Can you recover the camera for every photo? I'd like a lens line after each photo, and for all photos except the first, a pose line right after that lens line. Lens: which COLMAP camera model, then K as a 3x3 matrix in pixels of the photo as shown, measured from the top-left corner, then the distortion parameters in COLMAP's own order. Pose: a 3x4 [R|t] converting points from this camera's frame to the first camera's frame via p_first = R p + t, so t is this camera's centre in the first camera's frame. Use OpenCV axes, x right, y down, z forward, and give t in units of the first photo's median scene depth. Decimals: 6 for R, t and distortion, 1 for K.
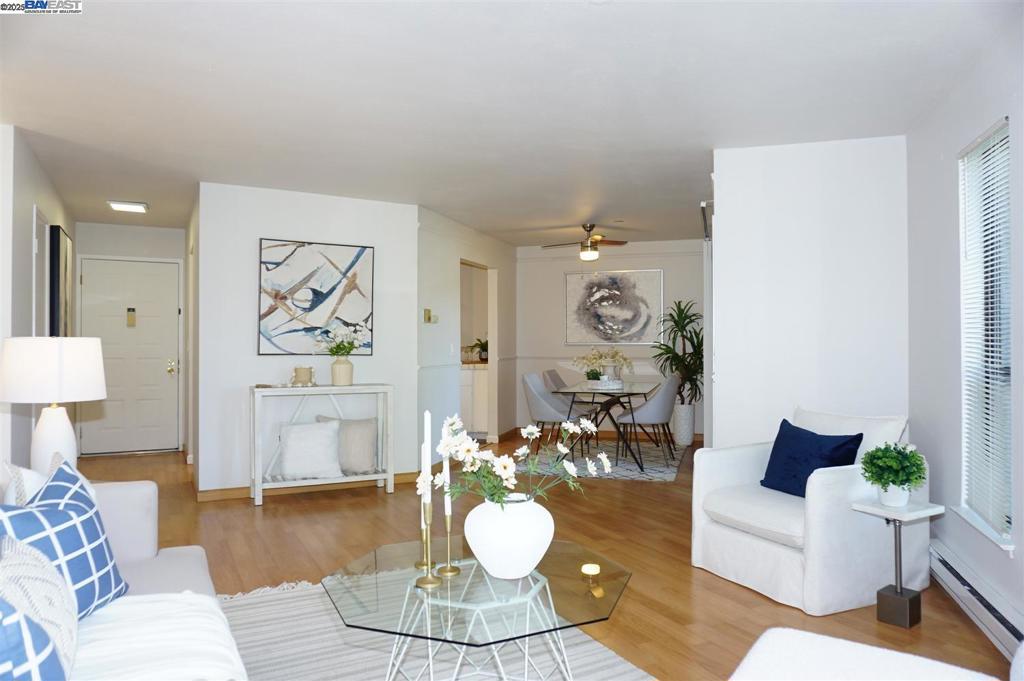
lens RADIAL K [[692.4, 0, 510.5], [0, 692.4, 343.5], [0, 0, 1]] dist [-0.029573, 0.010060]
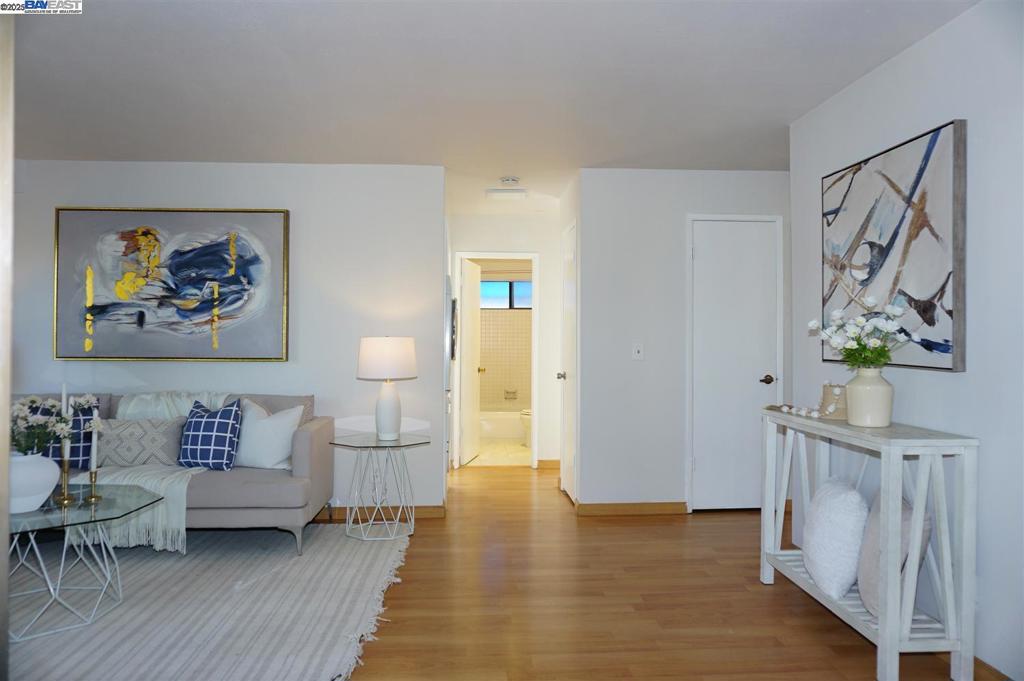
lens RADIAL K [[692.4, 0, 512.1], [0, 692.4, 340.7], [0, 0, 1]] dist [-0.029573, 0.010060]
pose [[-0.424990, -0.010664, -0.905135, 0.320943], [-0.008927, 0.999931, -0.007589, 0.004411], [0.905154, 0.004855, -0.425056, 0.981031]]
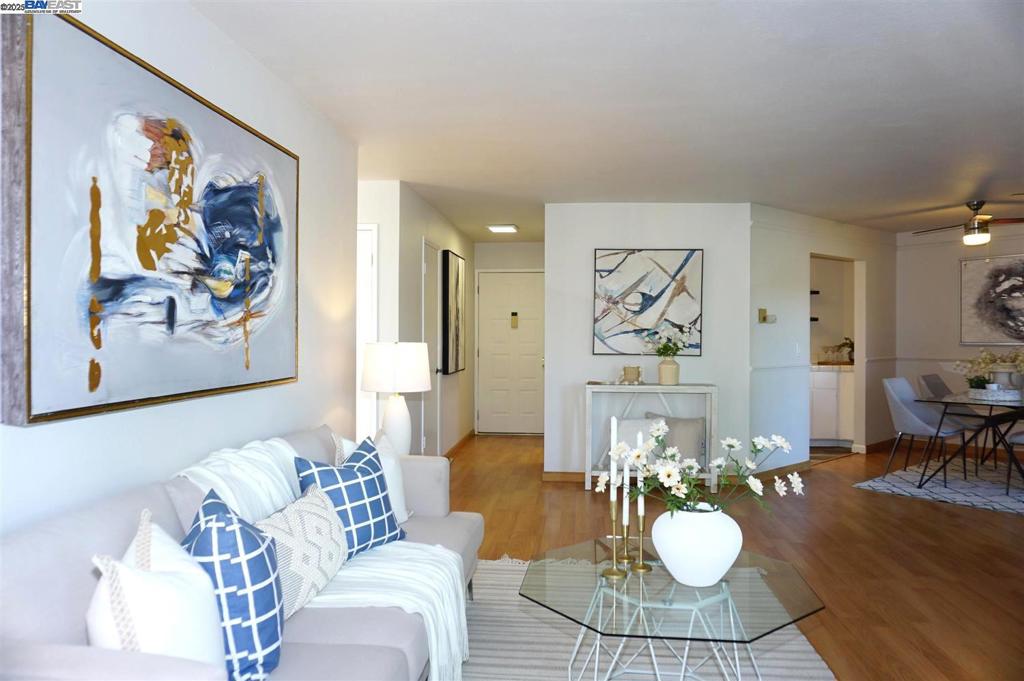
lens RADIAL K [[692.4, 0, 508.4], [0, 692.4, 345.5], [0, 0, 1]] dist [-0.029573, 0.010060]
pose [[0.828538, 0.007762, -0.559878, 0.139725], [-0.000934, 0.999922, 0.012481, -0.011129], [0.559931, -0.009818, 0.828481, 0.002293]]
